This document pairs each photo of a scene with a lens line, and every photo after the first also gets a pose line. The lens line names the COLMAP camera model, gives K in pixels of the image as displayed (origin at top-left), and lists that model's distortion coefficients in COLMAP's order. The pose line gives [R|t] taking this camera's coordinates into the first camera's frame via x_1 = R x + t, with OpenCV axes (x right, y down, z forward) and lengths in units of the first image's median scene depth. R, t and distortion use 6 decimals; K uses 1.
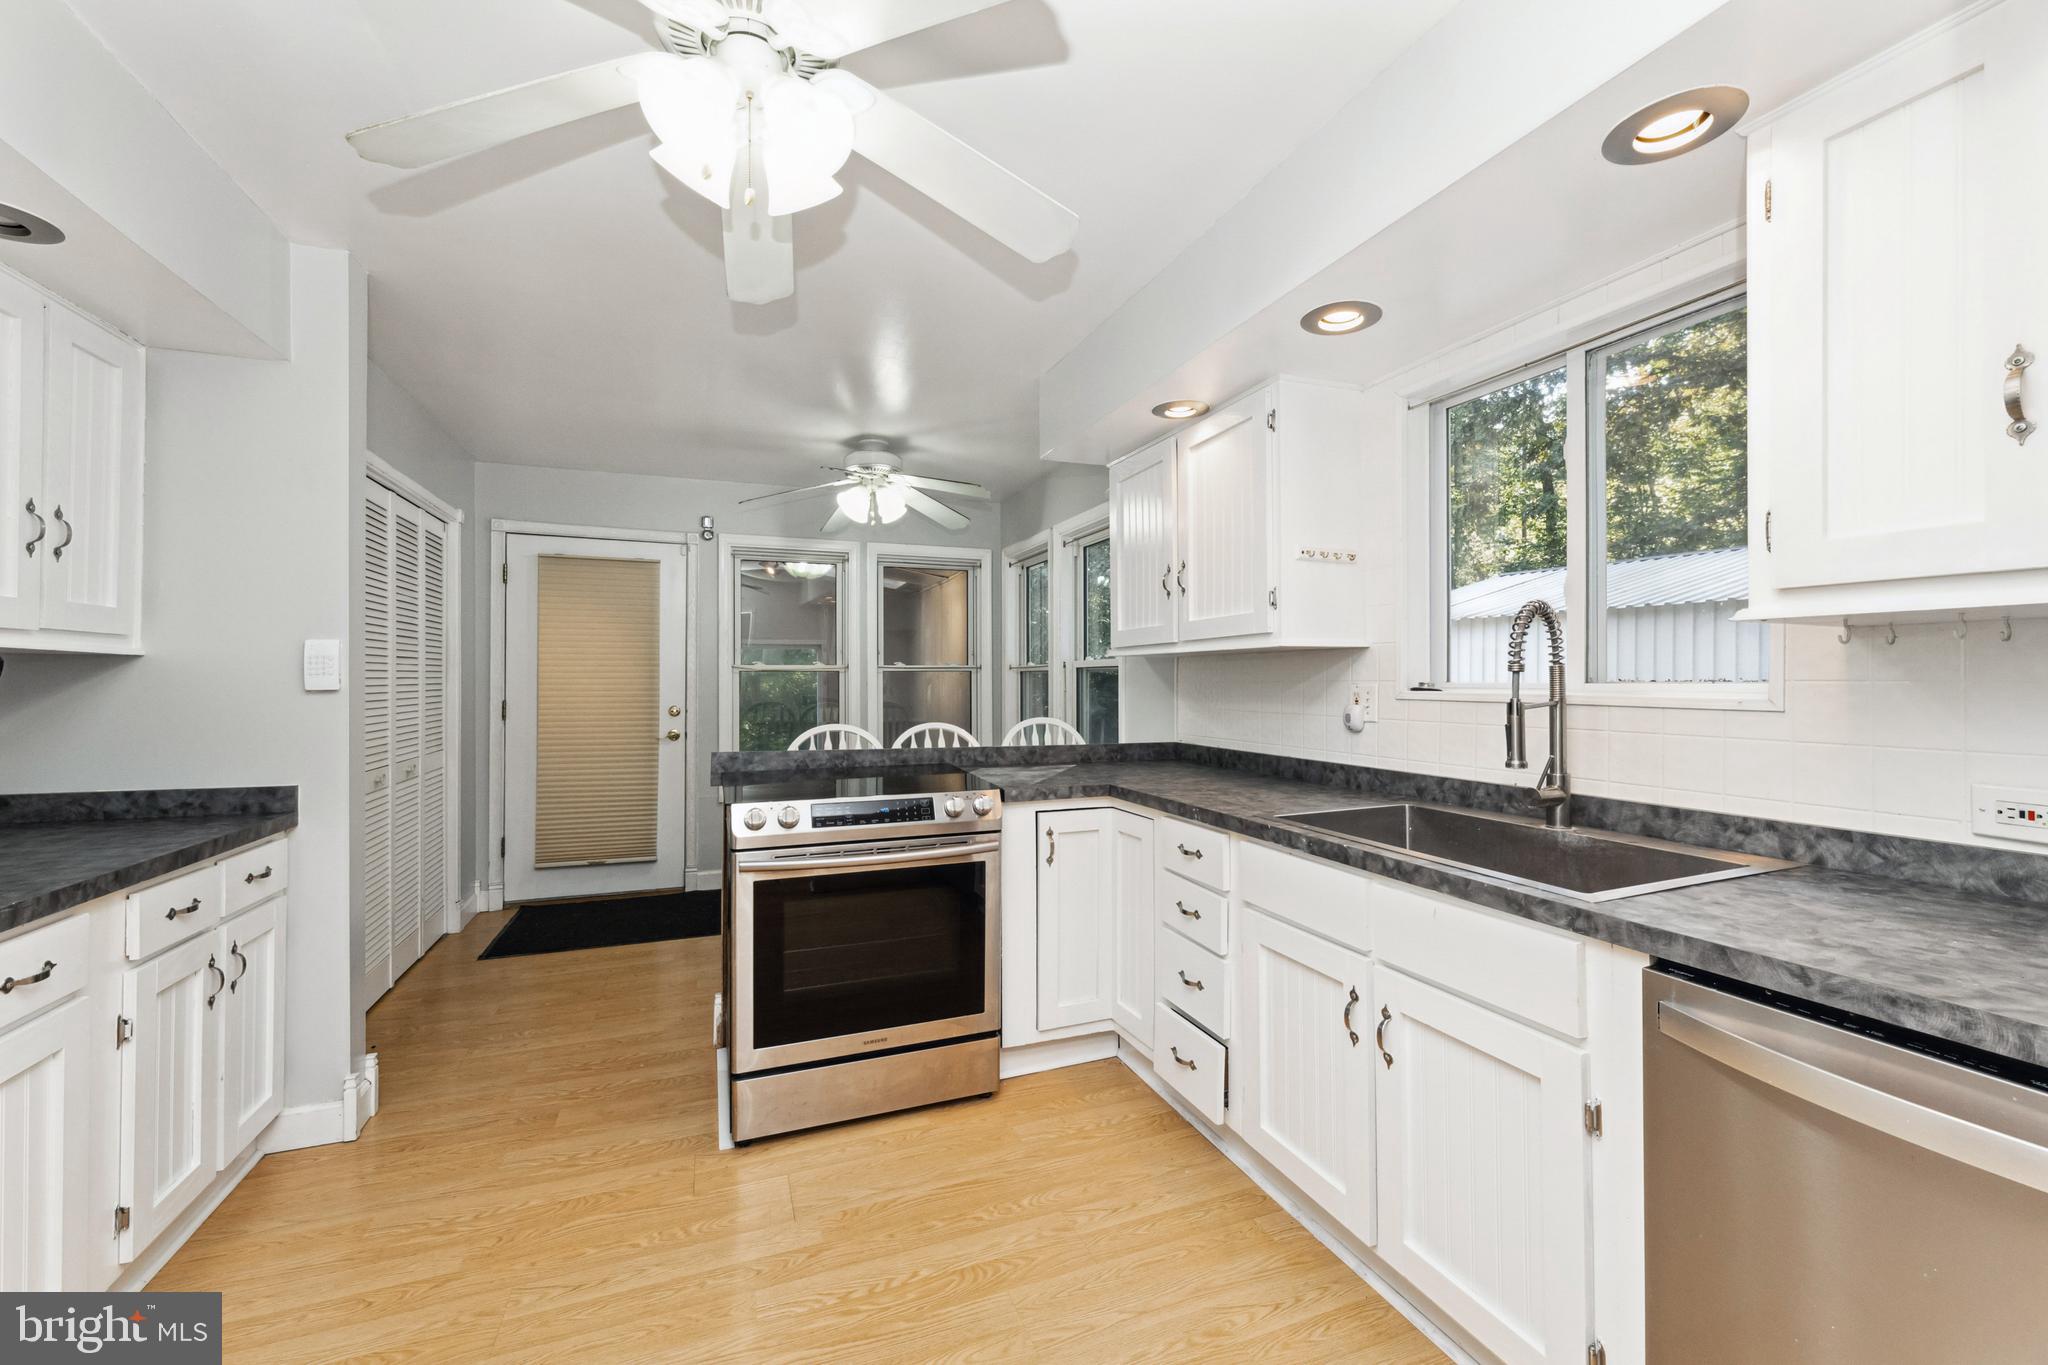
lens RADIAL K [[830.2, 0, 1019.4], [0, 830.2, 679.1], [0, 0, 1]] dist [-0.000346, -0.000667]
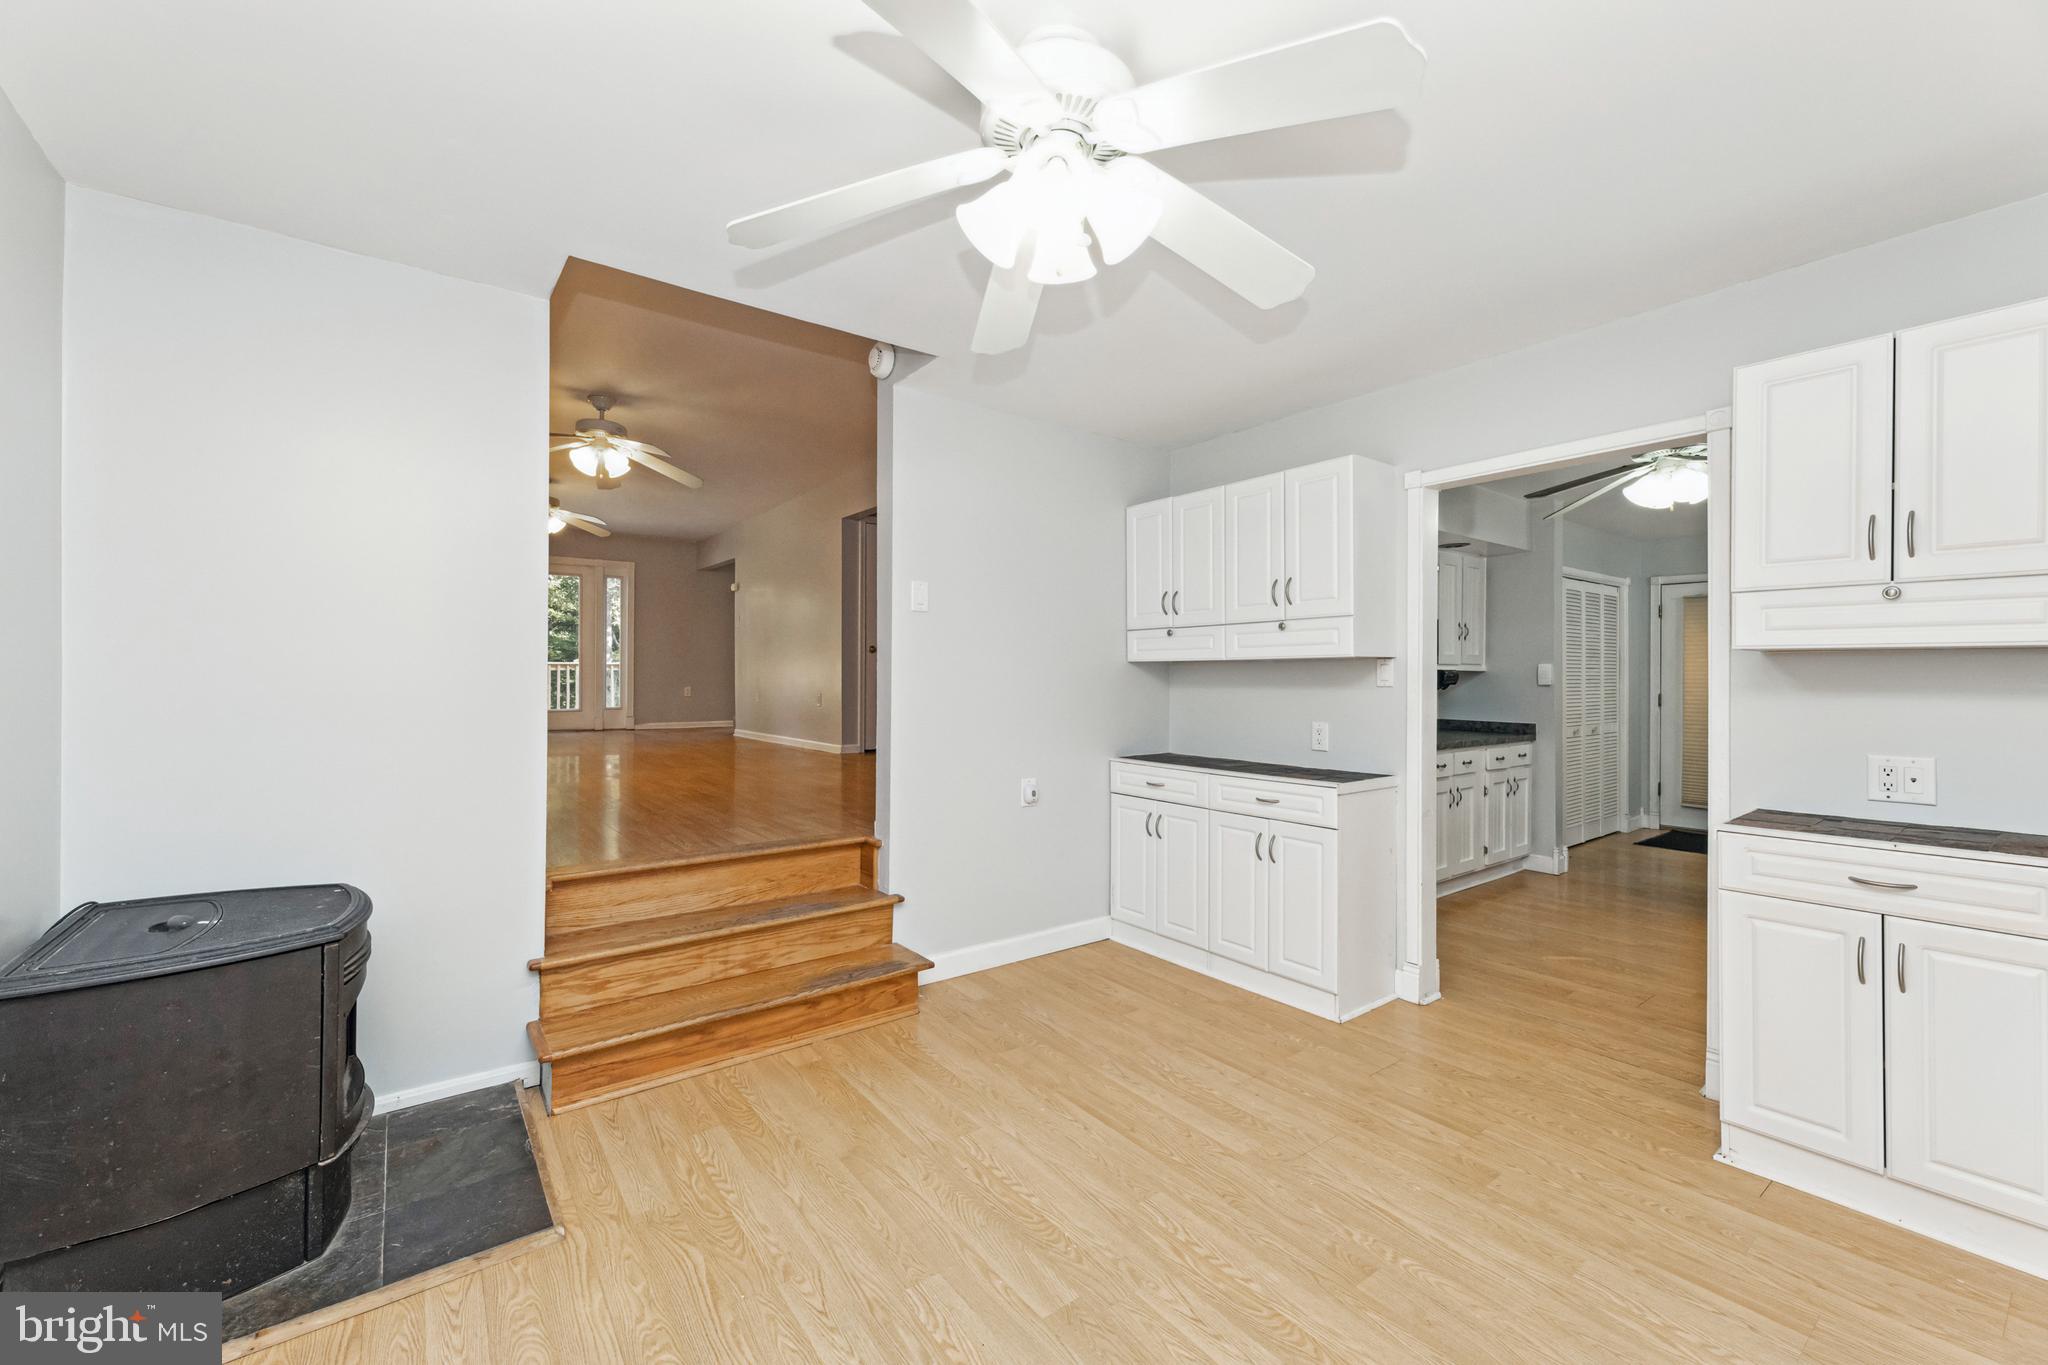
lens RADIAL K [[830.2, 0, 1016.5], [0, 830.2, 681.1], [0, 0, 1]] dist [-0.000346, -0.000667]
pose [[0.276564, 0.002440, -0.960992, 0.661304], [0.002051, 0.999993, 0.003129, -0.006137], [0.960993, -0.002836, 0.276557, -0.718681]]
